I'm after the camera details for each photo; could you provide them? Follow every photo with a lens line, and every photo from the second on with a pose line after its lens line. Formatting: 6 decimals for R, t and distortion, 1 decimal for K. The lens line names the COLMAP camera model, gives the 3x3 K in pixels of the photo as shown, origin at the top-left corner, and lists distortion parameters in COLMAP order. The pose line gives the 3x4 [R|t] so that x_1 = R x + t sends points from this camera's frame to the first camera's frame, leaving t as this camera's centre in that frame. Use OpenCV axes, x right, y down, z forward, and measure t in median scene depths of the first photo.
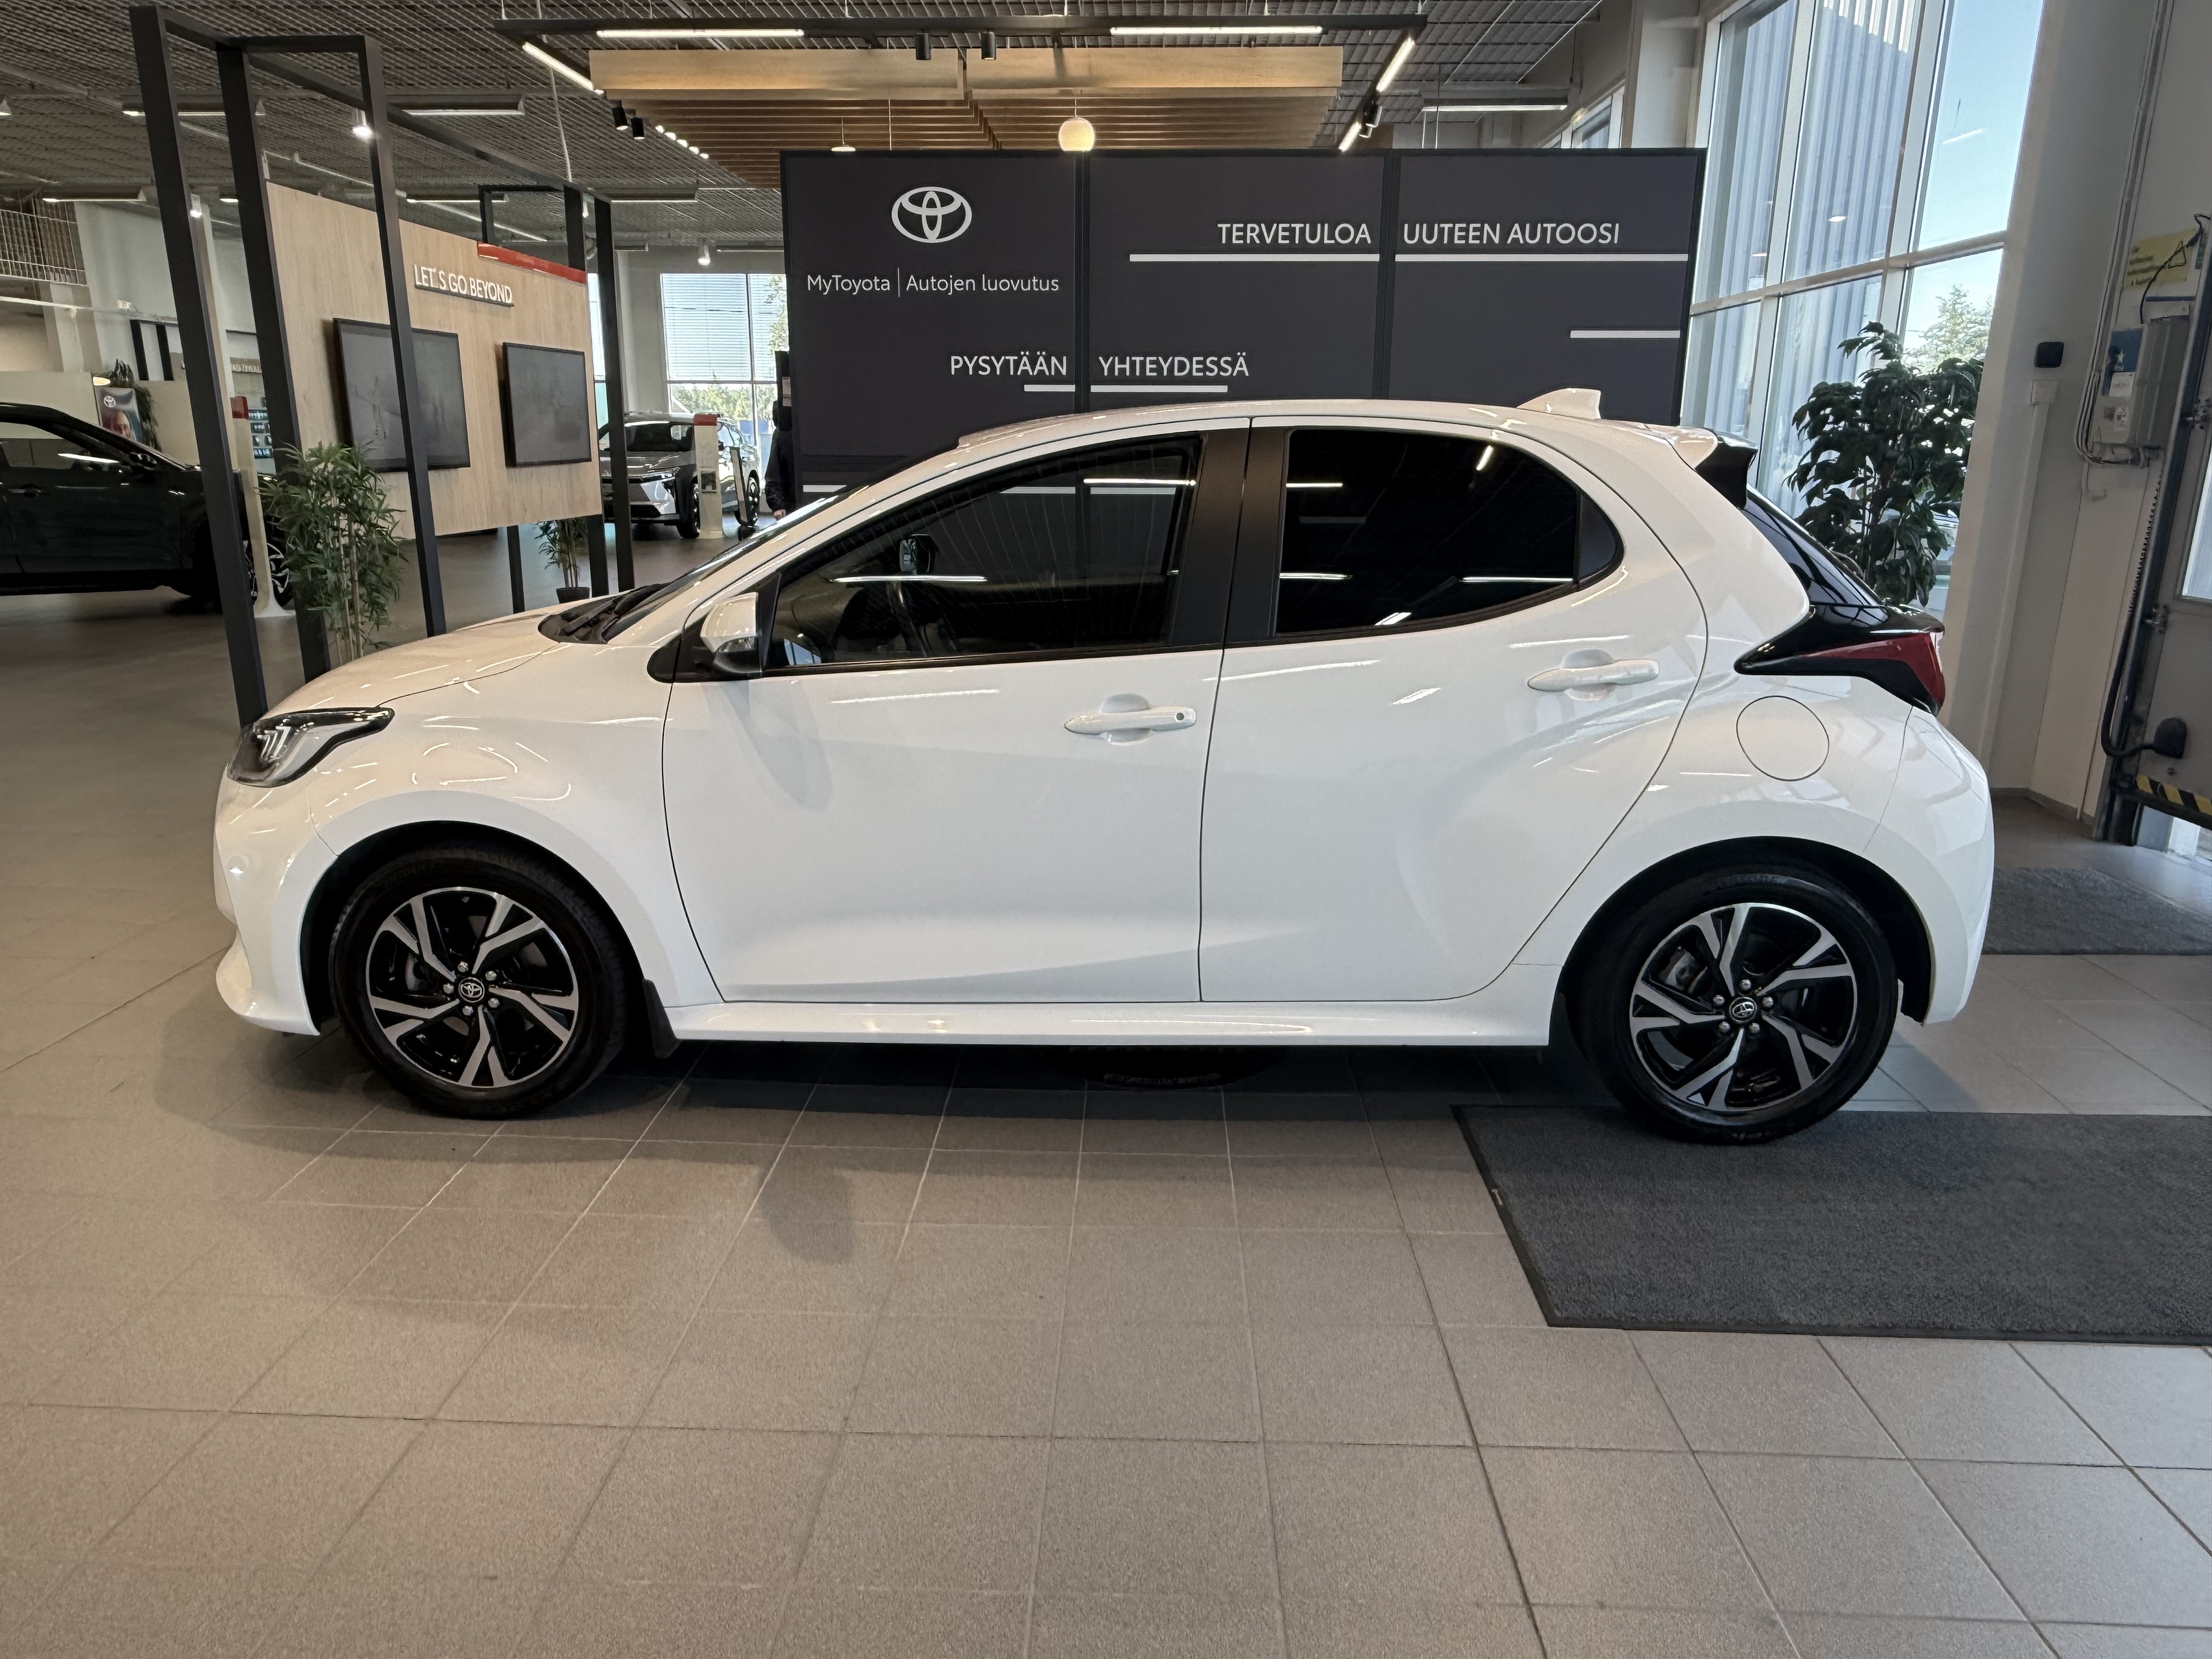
lens RADIAL K [[1472.7, 0, 1099.2], [0, 1472.7, 832.8], [0, 0, 1]] dist [-0.003295, 0.002738]
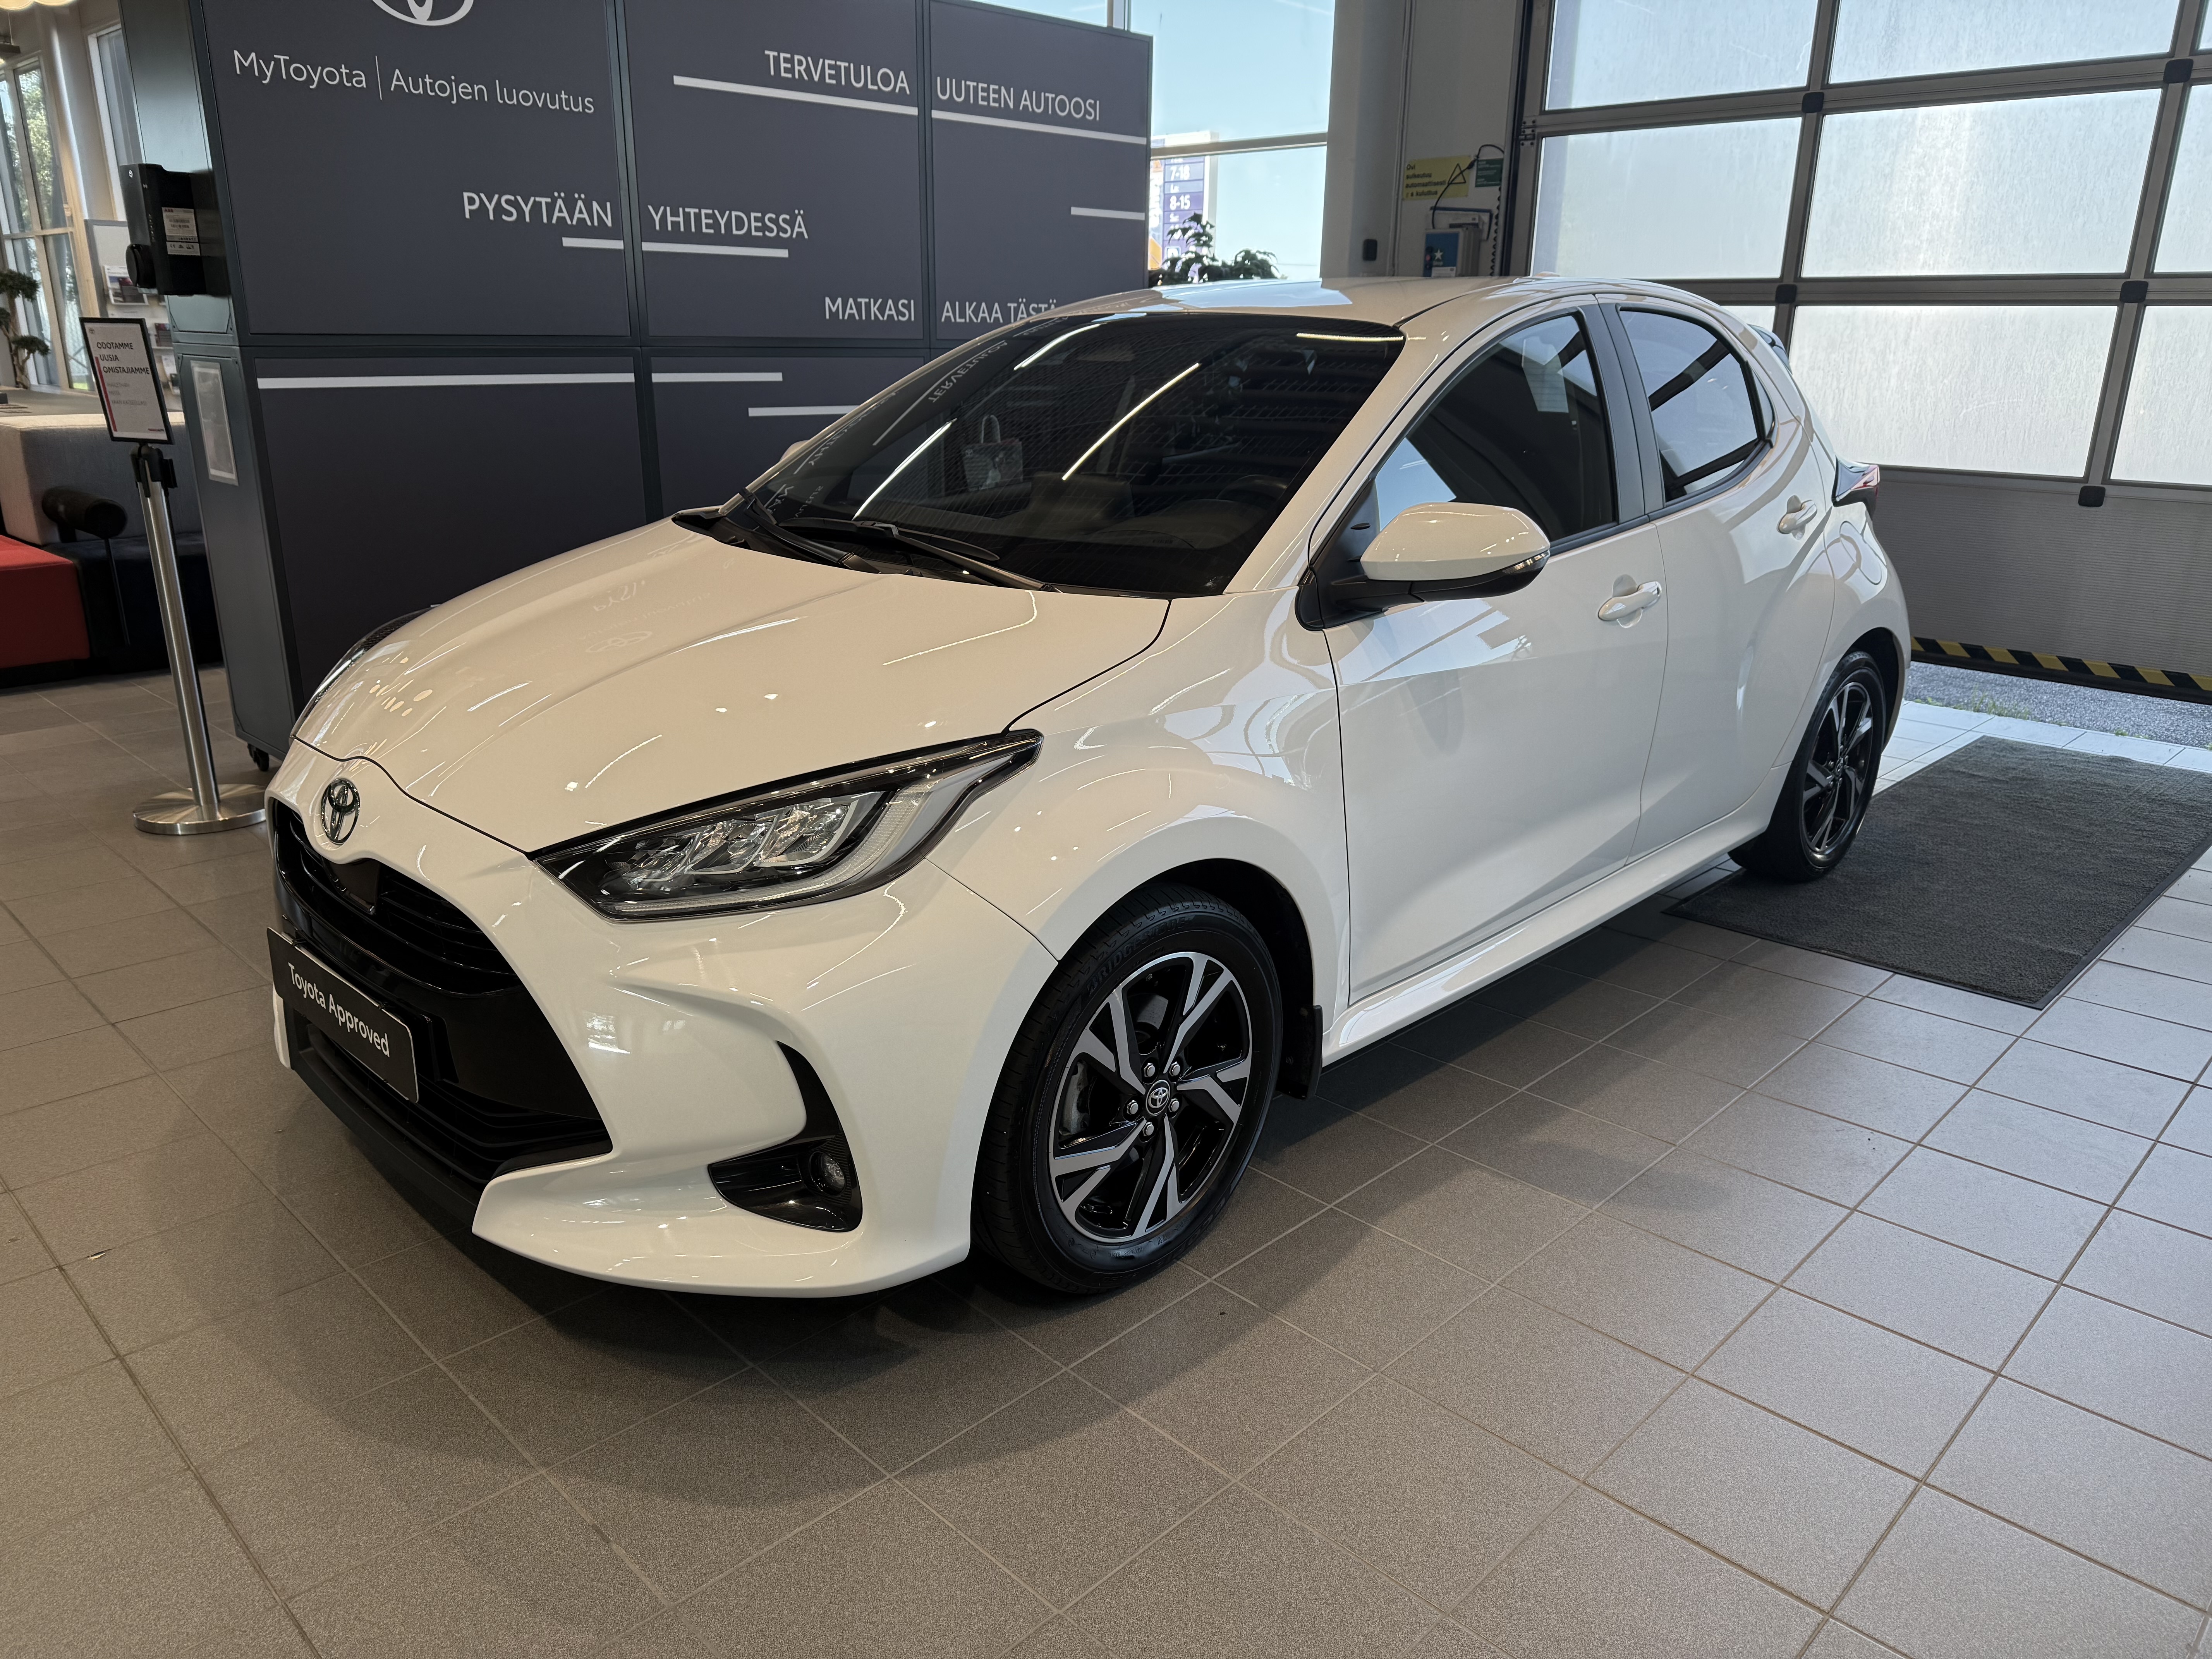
lens RADIAL K [[1554.1, 0, 1109.9], [0, 1554.1, 828.6], [0, 0, 1]] dist [0.006304, -0.005760]
pose [[0.675504, -0.223035, 0.702816, -0.505496], [0.182623, 0.974065, 0.133588, -0.066587], [-0.714384, 0.038111, 0.698716, 0.262594]]
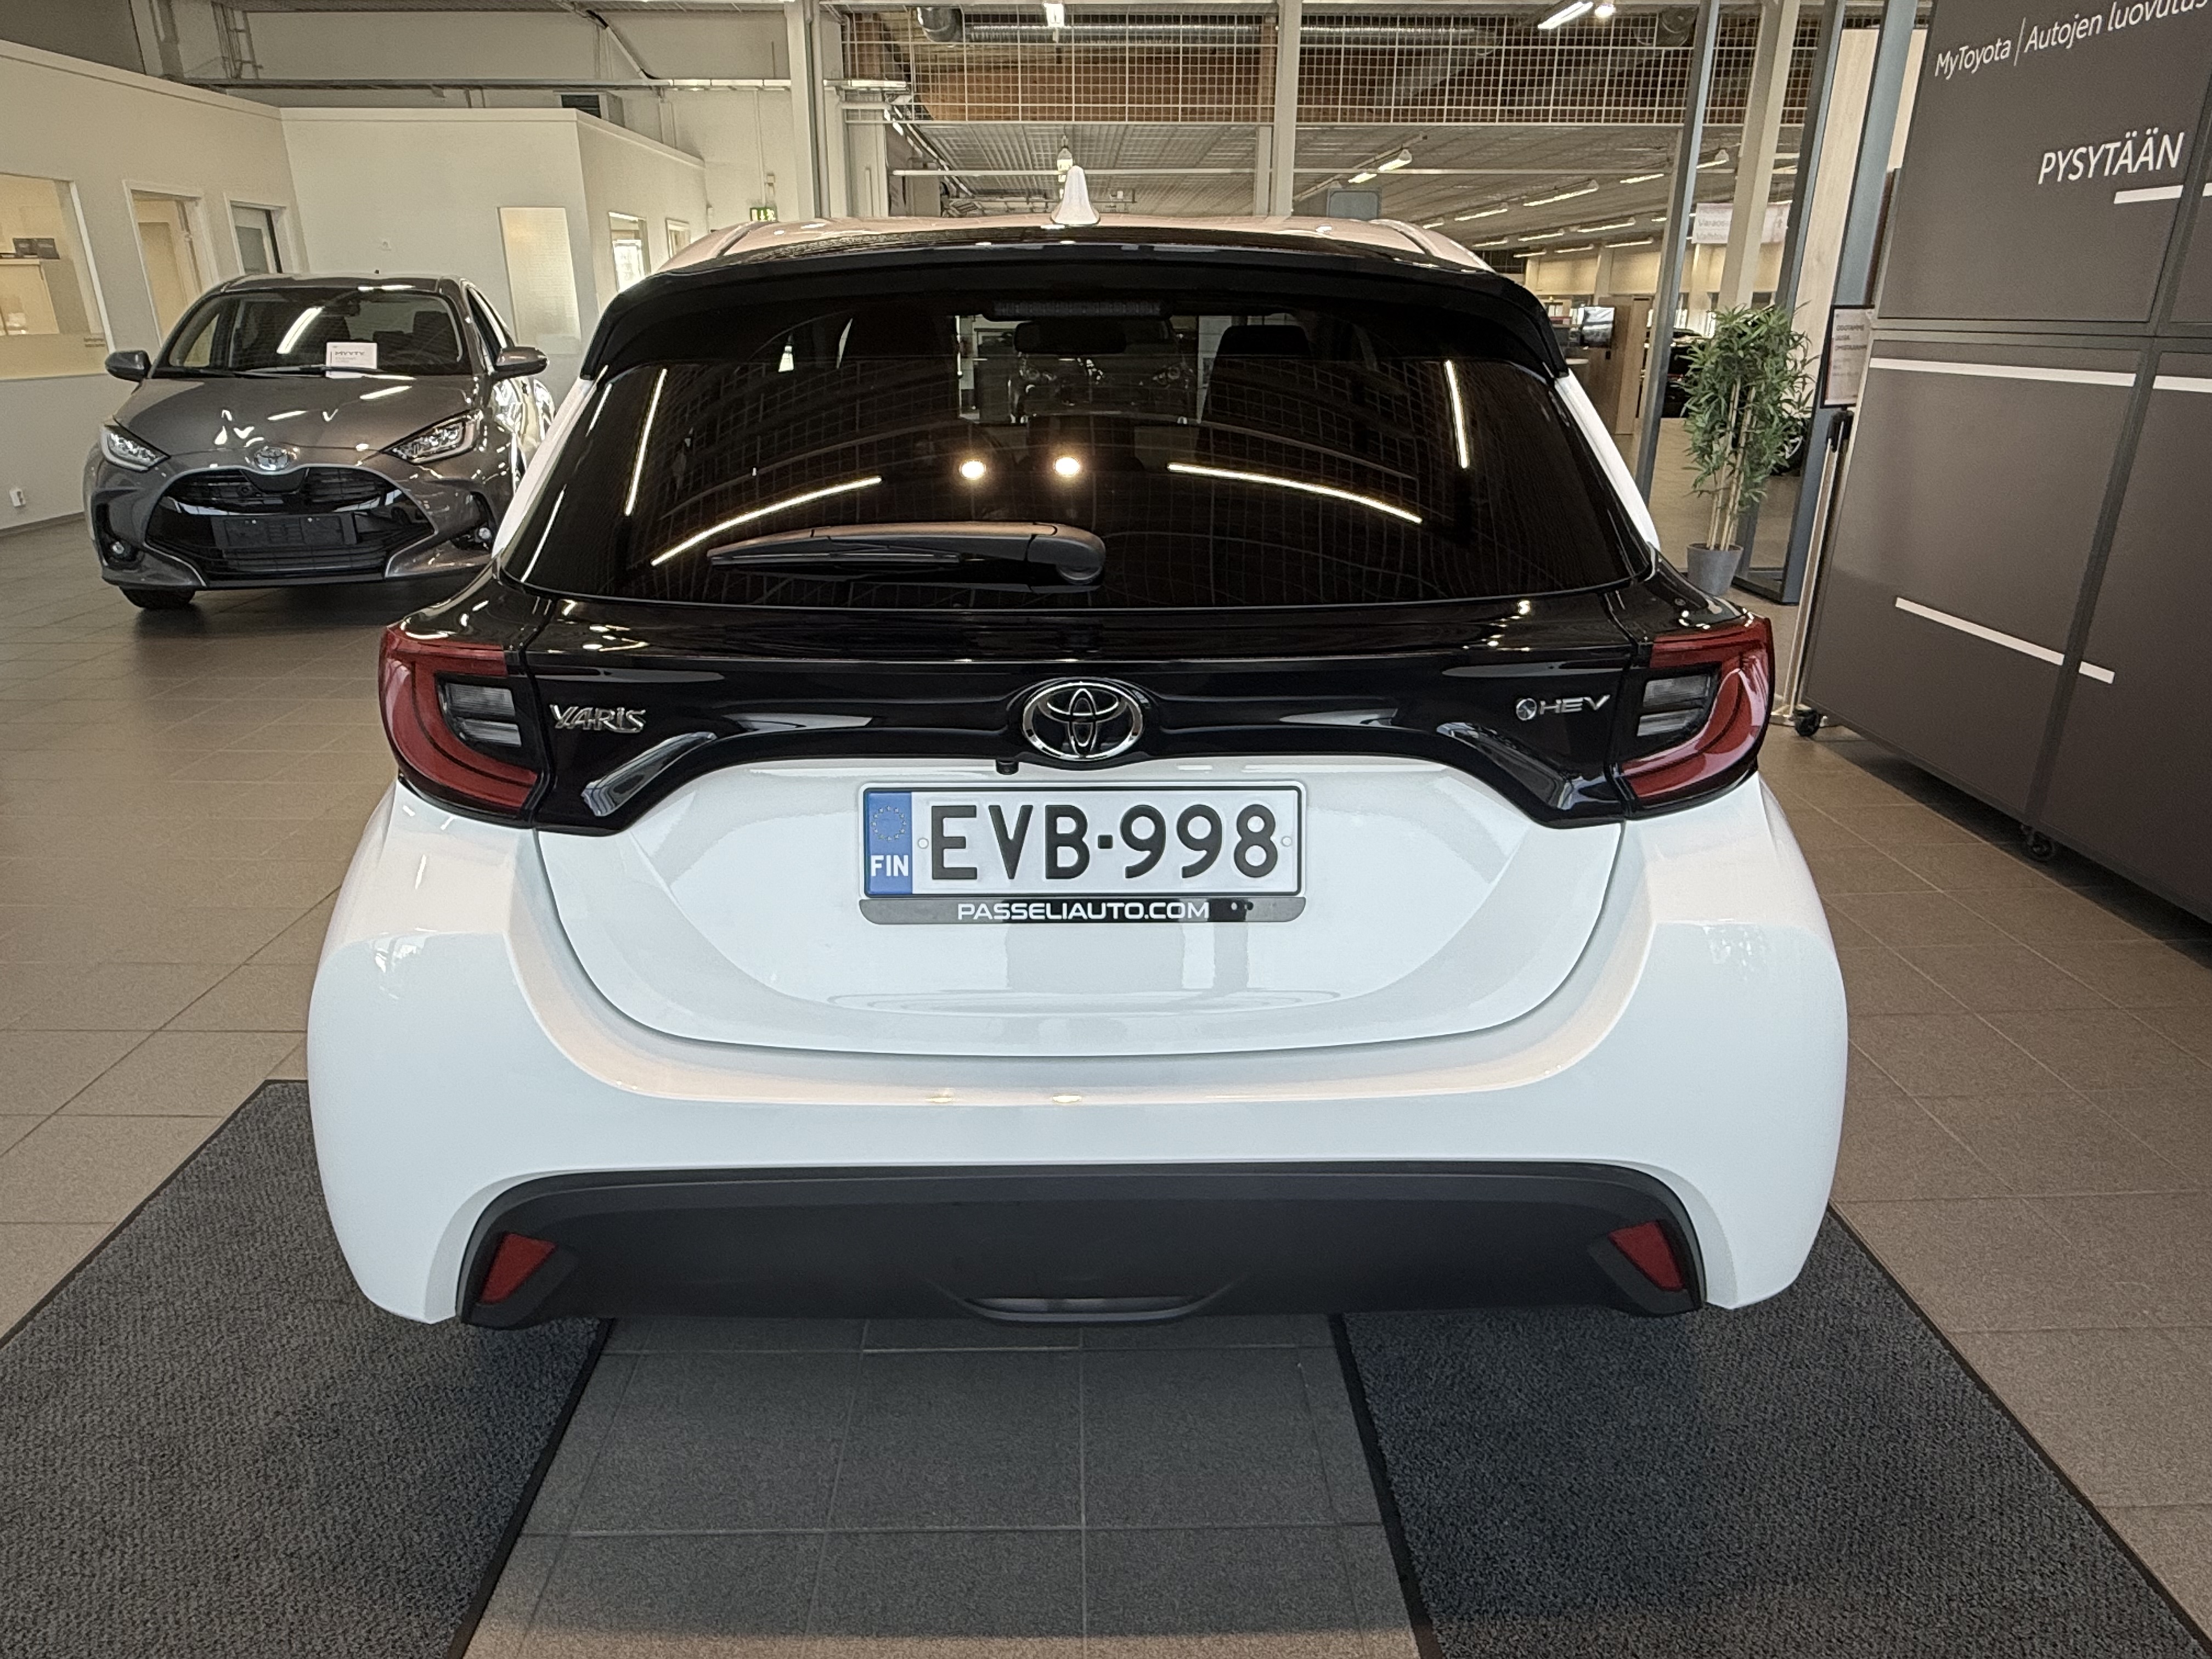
lens RADIAL K [[1382.3, 0, 1104.2], [0, 1382.3, 826.1], [0, 0, 1]] dist [0.009061, -0.003508]
pose [[0.062911, 0.348944, -0.935030, 0.544595], [-0.267098, 0.908597, 0.321108, -0.150194], [0.961614, 0.229543, 0.150363, 0.608305]]
